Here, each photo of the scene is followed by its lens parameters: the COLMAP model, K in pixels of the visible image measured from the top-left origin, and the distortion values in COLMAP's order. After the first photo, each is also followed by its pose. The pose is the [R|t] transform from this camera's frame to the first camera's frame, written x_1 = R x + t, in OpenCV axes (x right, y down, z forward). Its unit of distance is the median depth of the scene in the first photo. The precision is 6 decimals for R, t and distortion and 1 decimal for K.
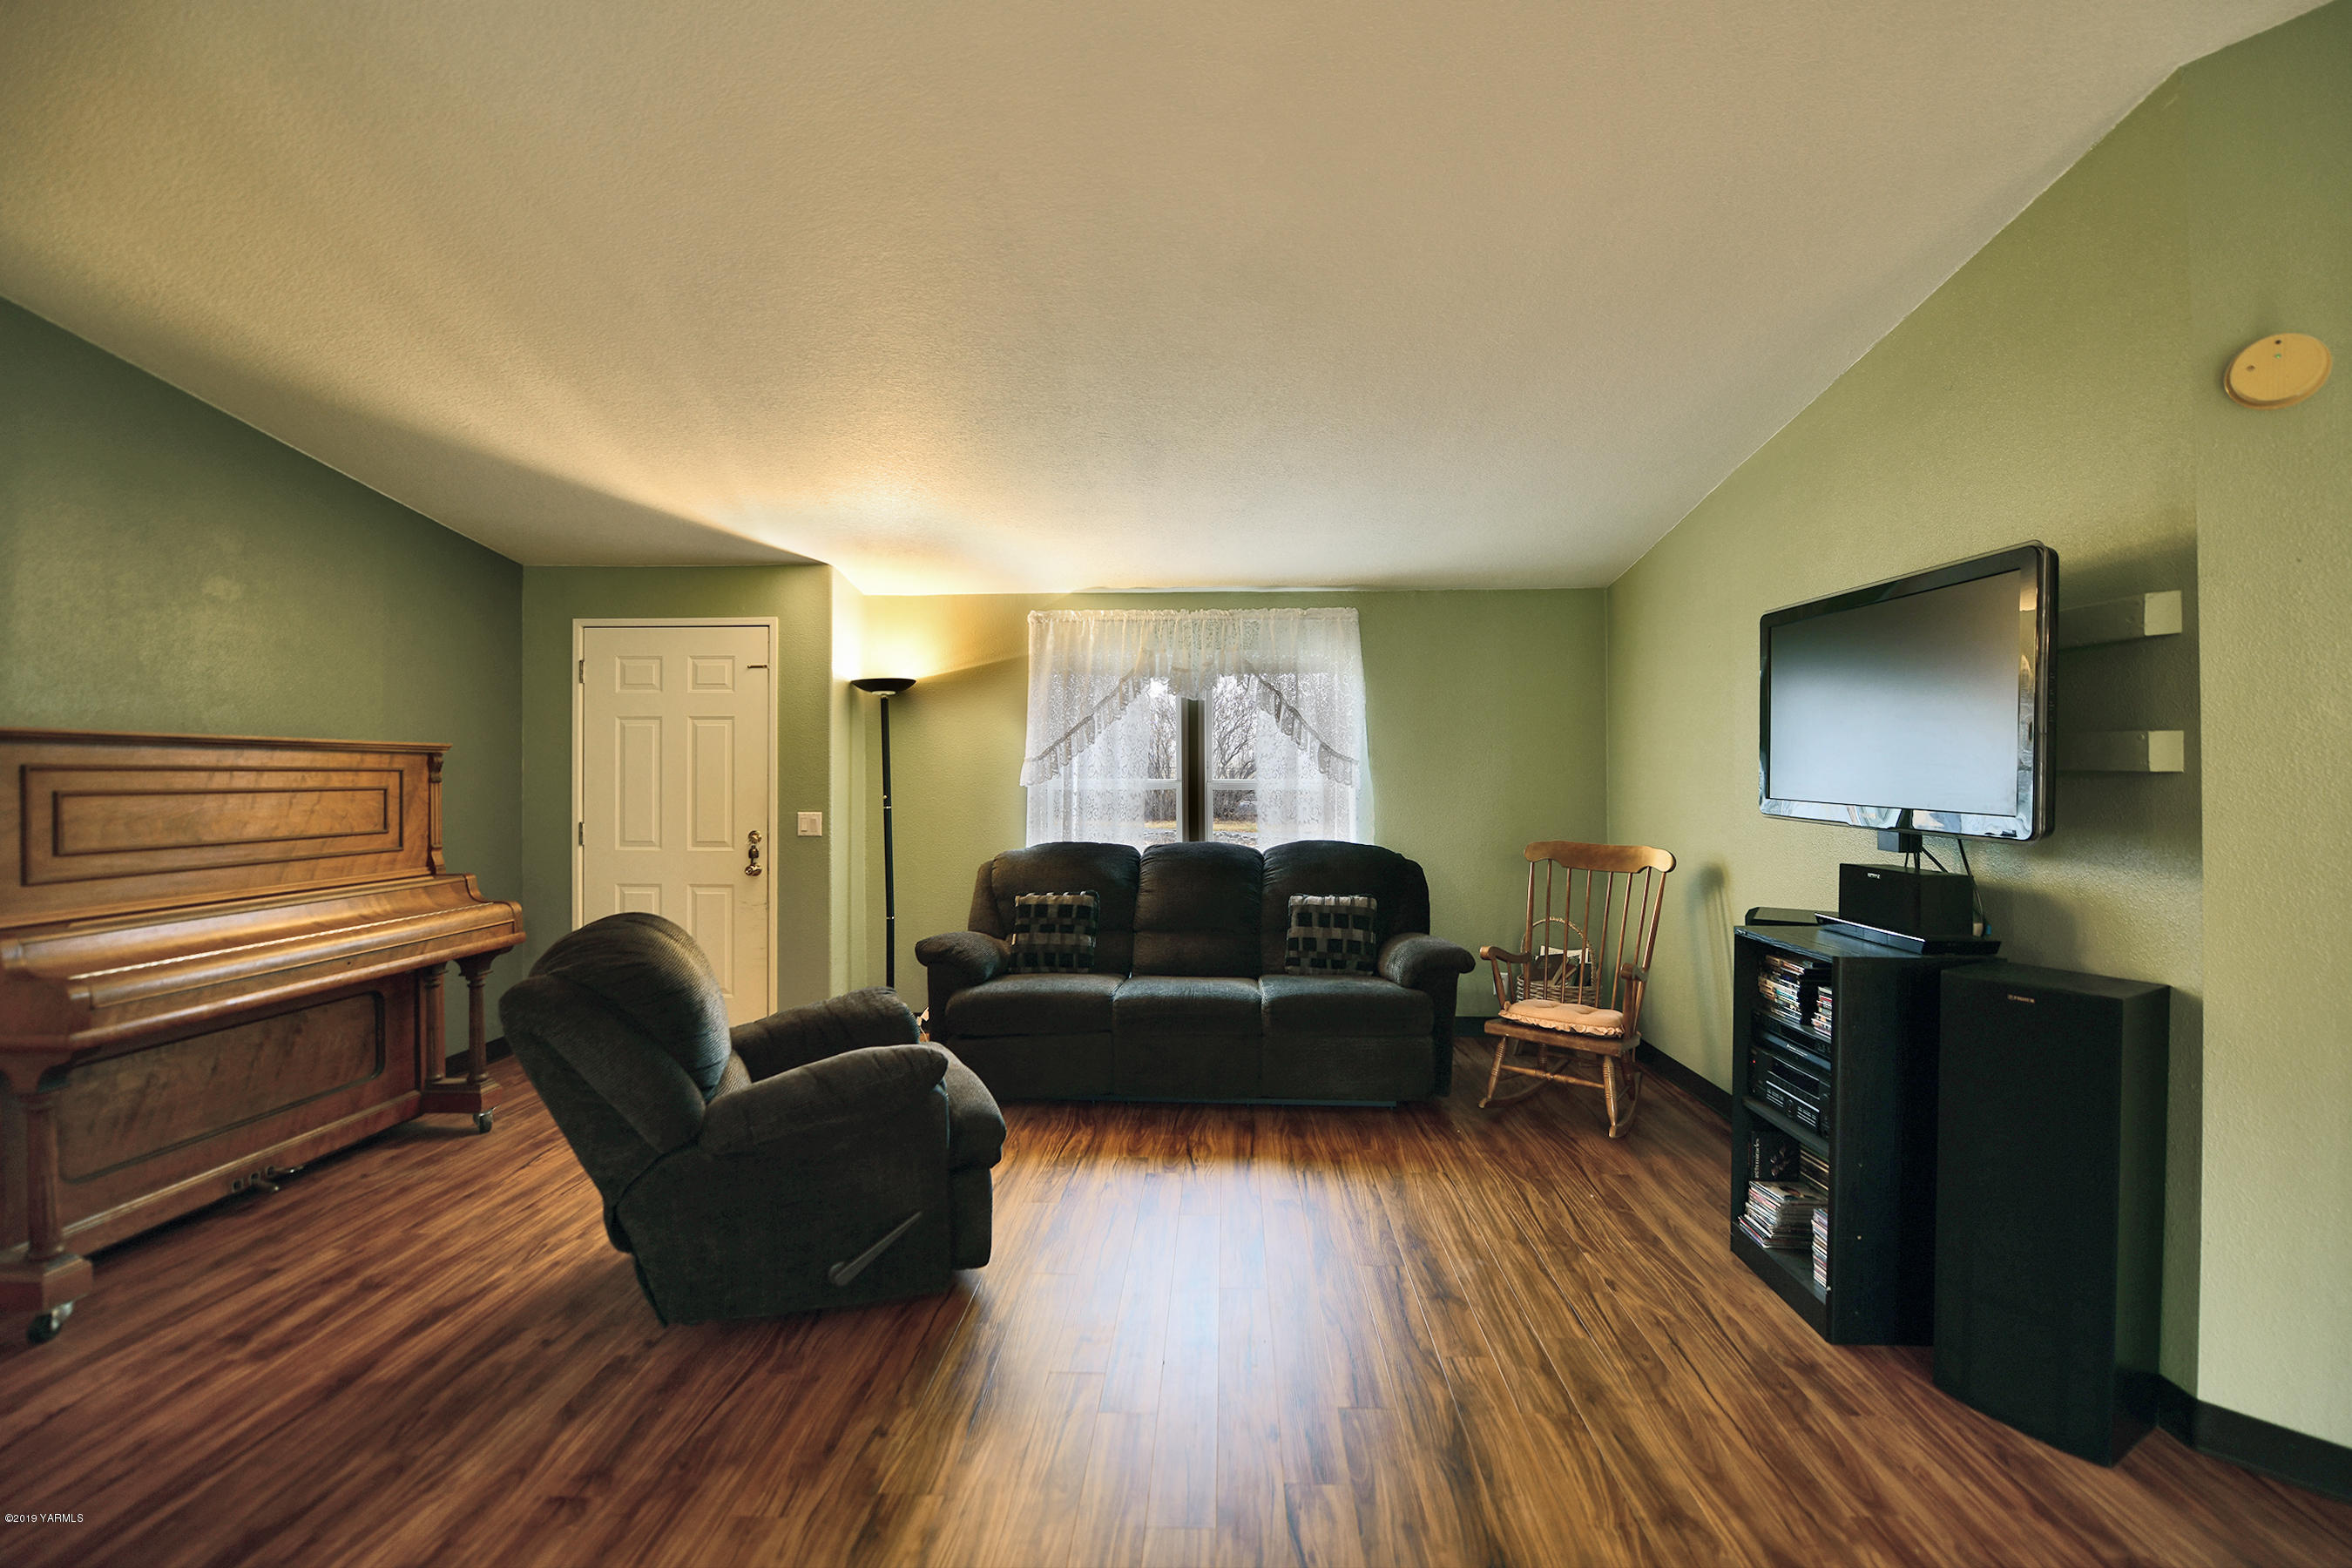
lens RADIAL K [[932.4, 0, 1189.5], [0, 932.4, 782.4], [0, 0, 1]] dist [0.001540, -0.003784]
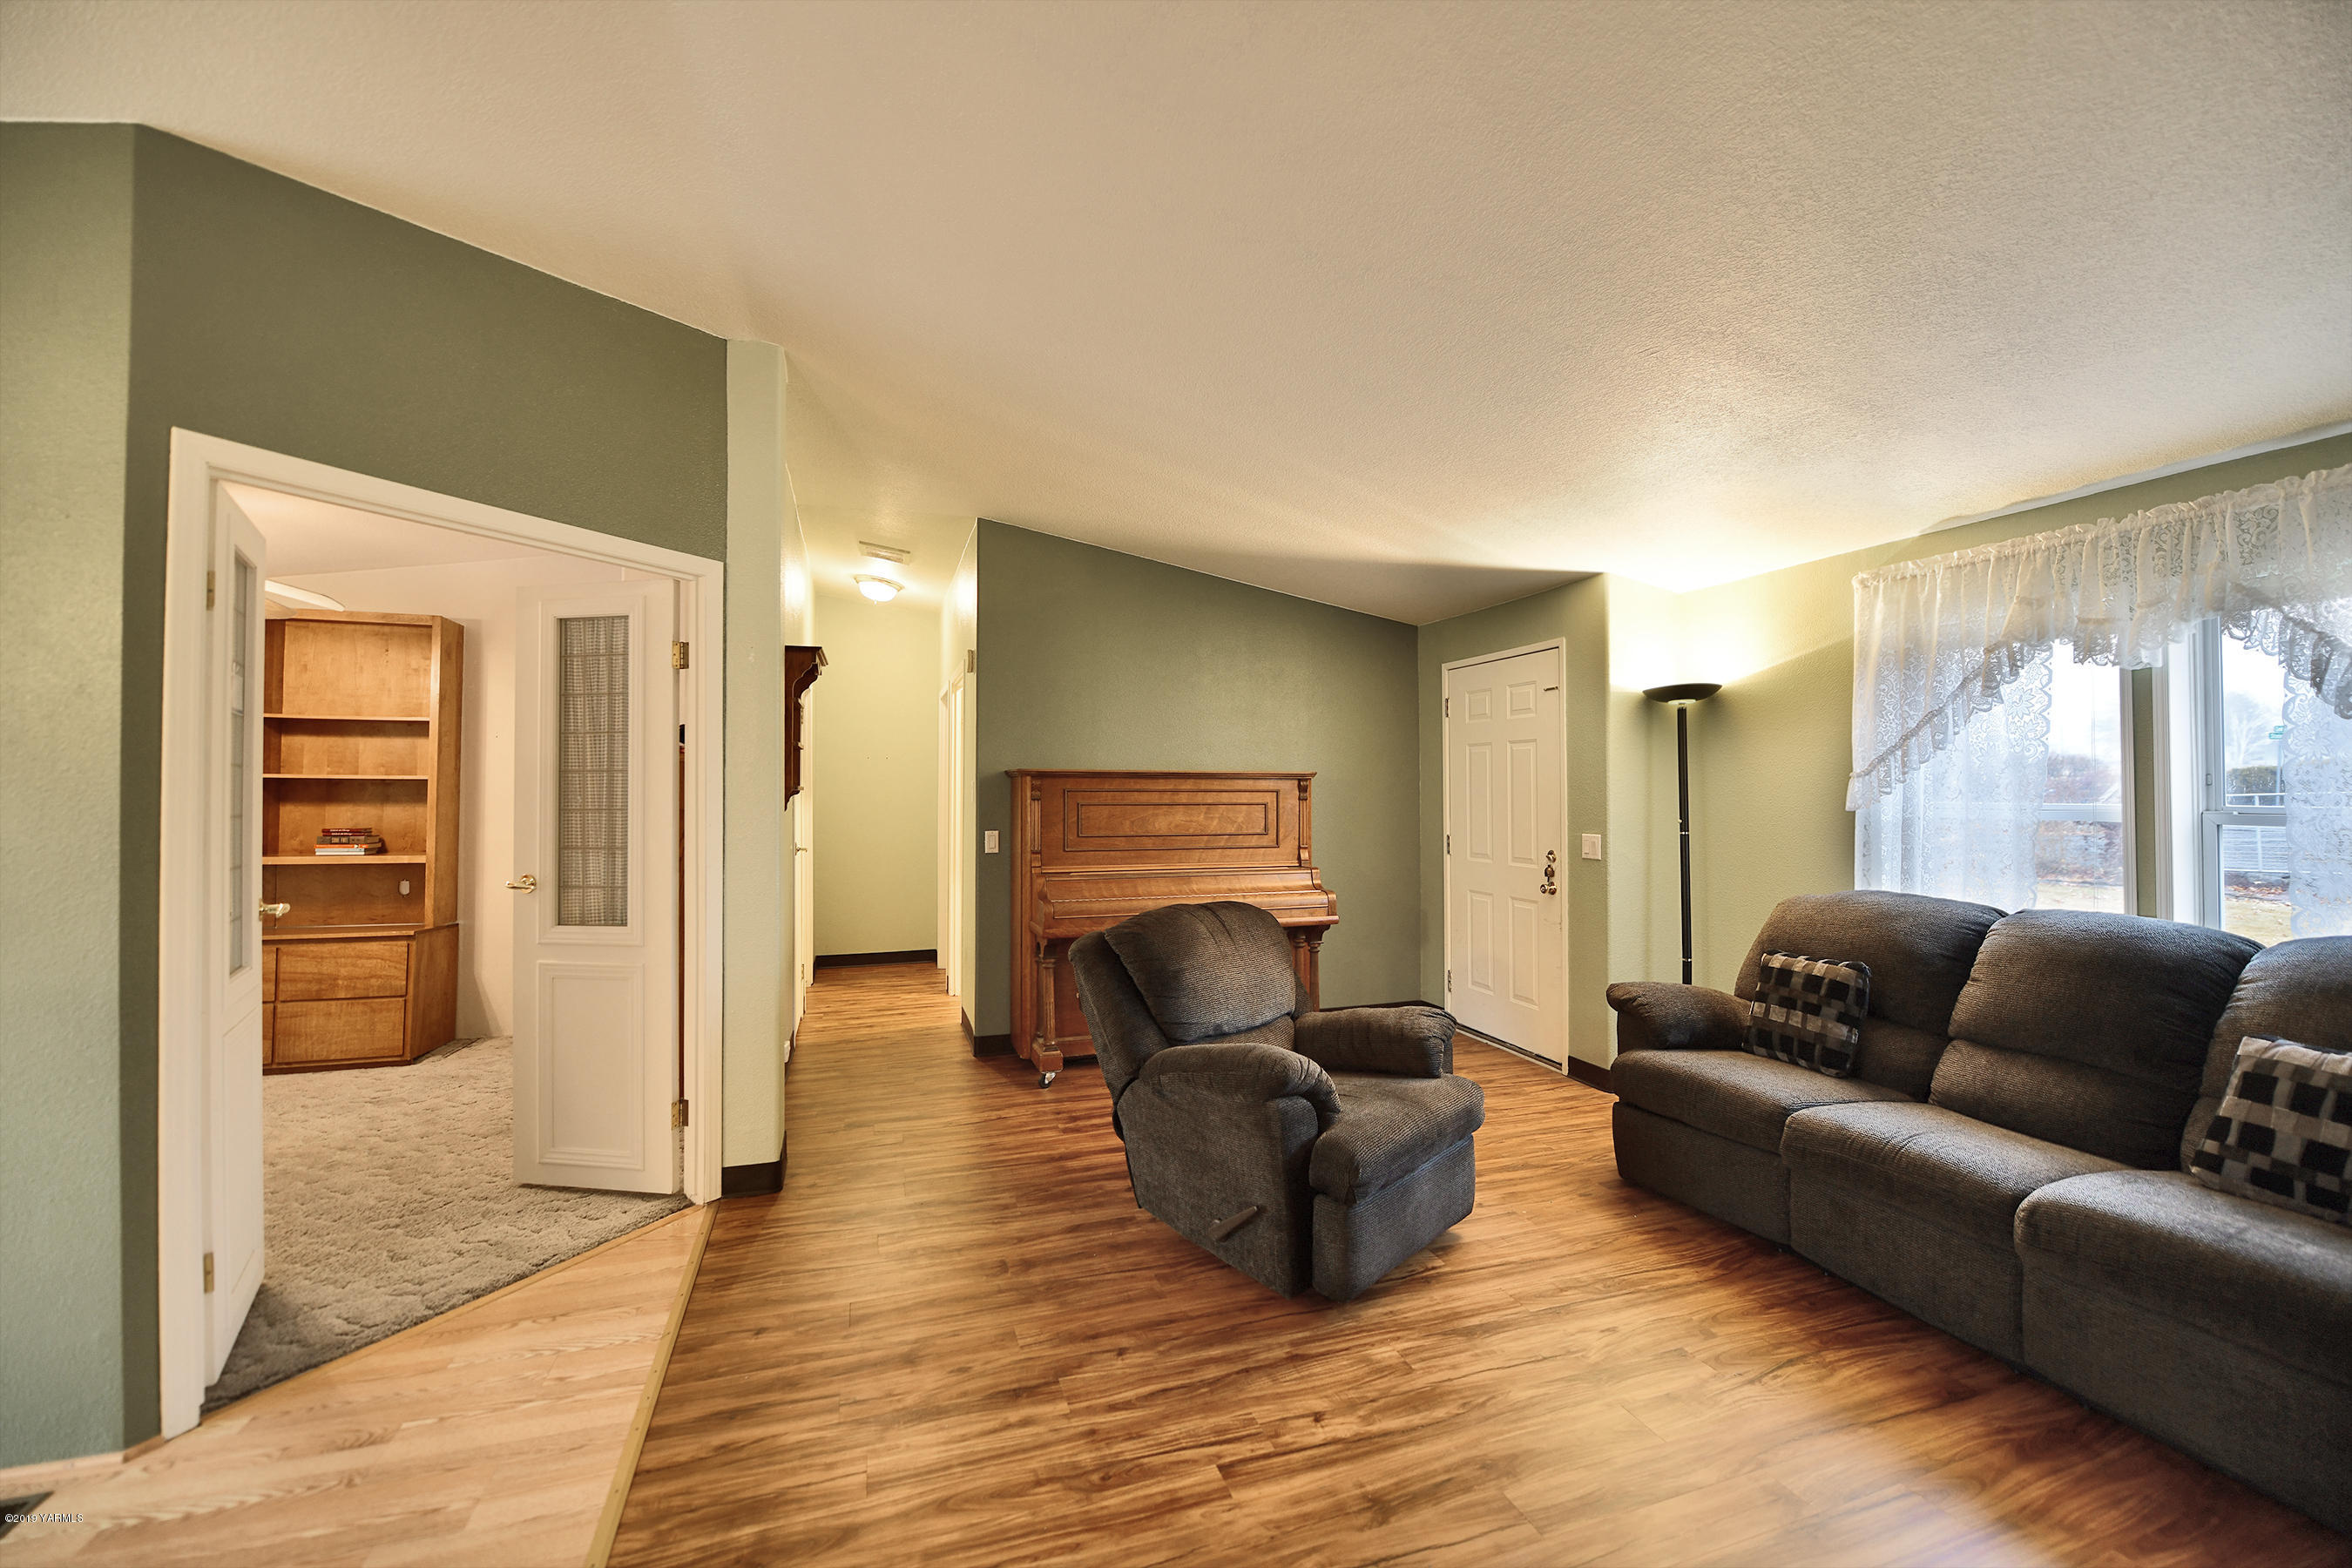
lens RADIAL K [[932.4, 0, 1189.5], [0, 932.4, 782.4], [0, 0, 1]] dist [0.001540, -0.003784]
pose [[0.387281, -0.009401, -0.921914, 0.340554], [-0.009422, 0.999855, -0.014154, -0.004199], [0.921914, 0.014168, 0.387136, 0.259518]]
